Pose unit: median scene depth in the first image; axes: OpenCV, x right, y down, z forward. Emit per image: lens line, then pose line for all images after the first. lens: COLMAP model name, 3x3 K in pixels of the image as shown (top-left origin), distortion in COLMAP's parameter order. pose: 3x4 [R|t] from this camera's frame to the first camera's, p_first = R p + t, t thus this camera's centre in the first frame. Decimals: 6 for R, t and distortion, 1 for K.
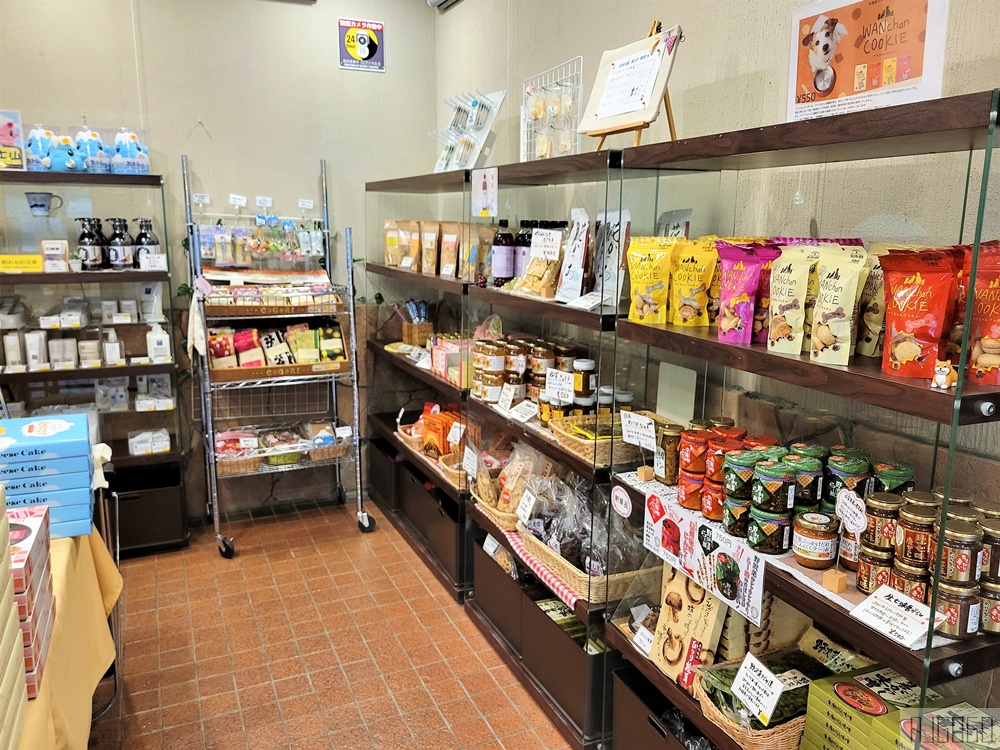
lens RADIAL K [[770.8, 0, 500.0], [0, 770.8, 375.0], [0, 0, 1]] dist [0.033292, -0.010872]
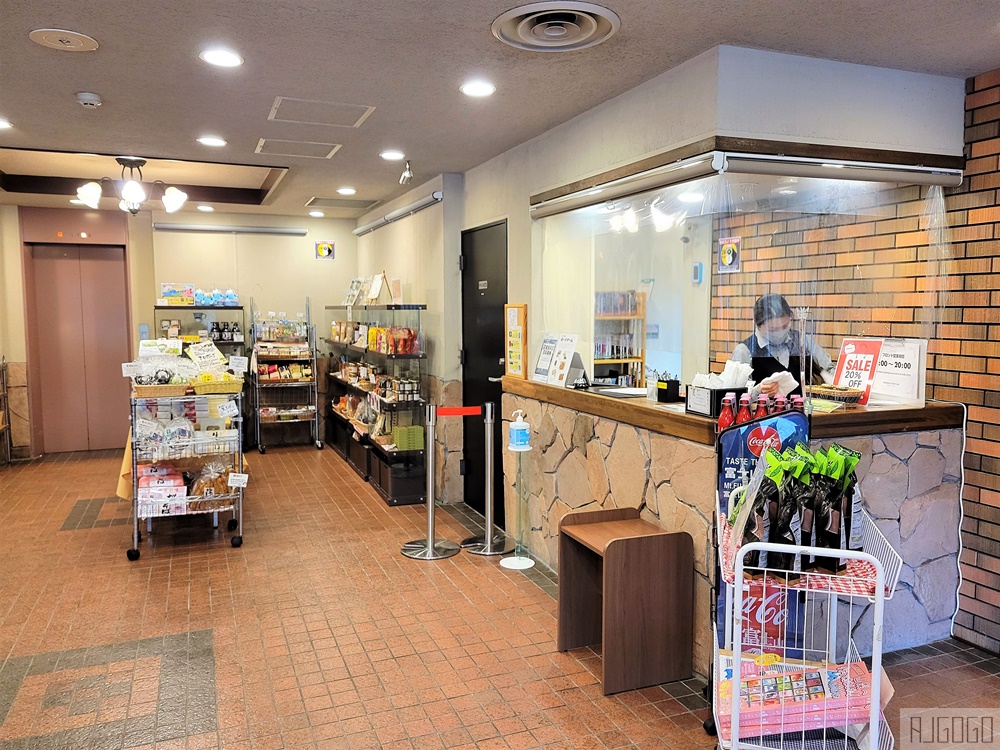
lens RADIAL K [[770.8, 0, 500.0], [0, 770.8, 375.0], [0, 0, 1]] dist [0.033292, -0.010872]
pose [[0.998751, -0.004219, -0.049783, 0.538445], [-0.001577, 0.993270, -0.115814, 0.266140], [0.049937, 0.115747, 0.992023, -1.464674]]
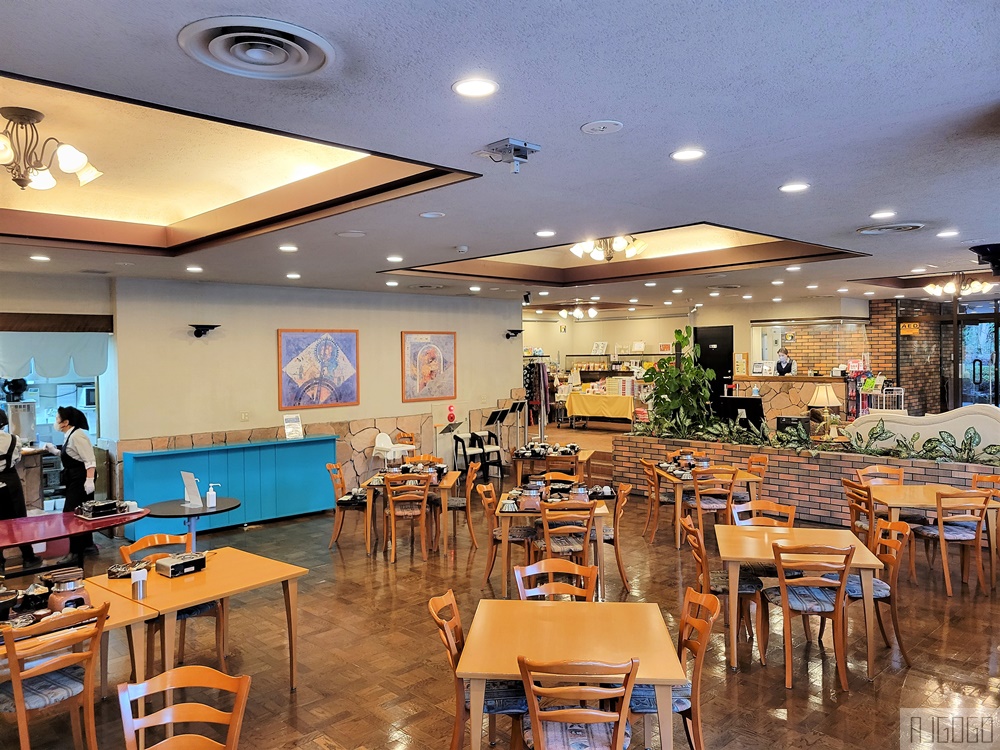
lens RADIAL K [[770.8, 0, 500.0], [0, 770.8, 375.0], [0, 0, 1]] dist [0.033292, -0.010872]
pose [[0.941445, -0.024747, 0.336258, -2.550673], [0.086114, 0.981875, -0.168838, 0.778389], [-0.325985, 0.187908, 0.926512, -3.946483]]
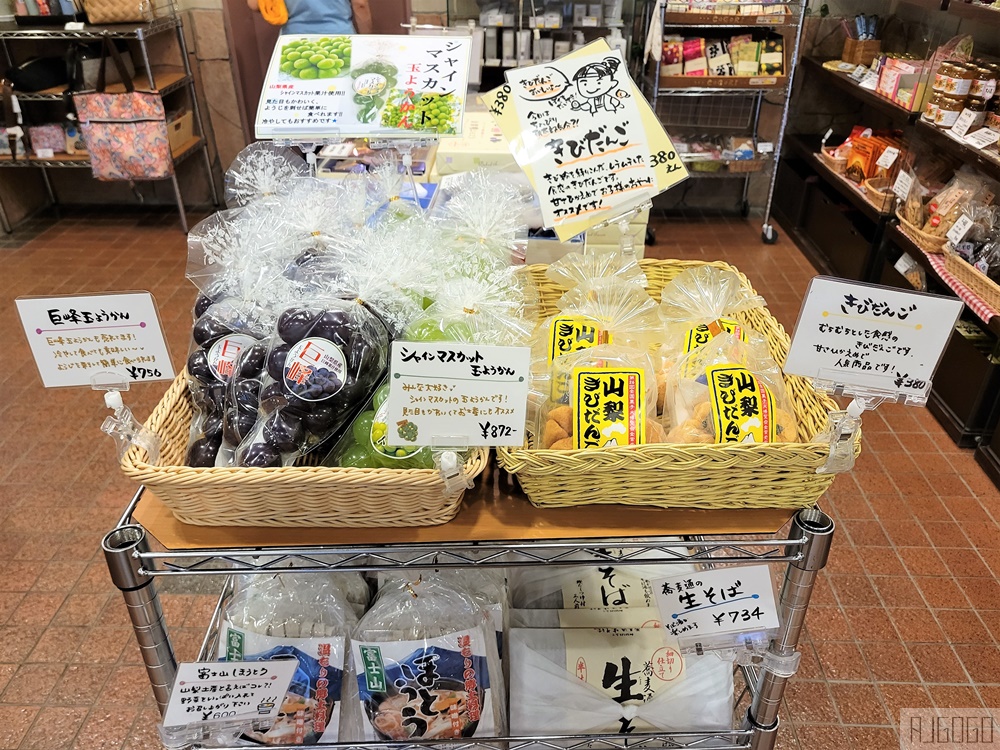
lens RADIAL K [[770.8, 0, 500.0], [0, 770.8, 375.0], [0, 0, 1]] dist [0.033292, -0.010872]
pose [[0.898201, 0.223372, -0.378602, -0.057639], [-0.083037, 0.931983, 0.352862, 0.019562], [0.431671, -0.285503, 0.855657, -0.179757]]
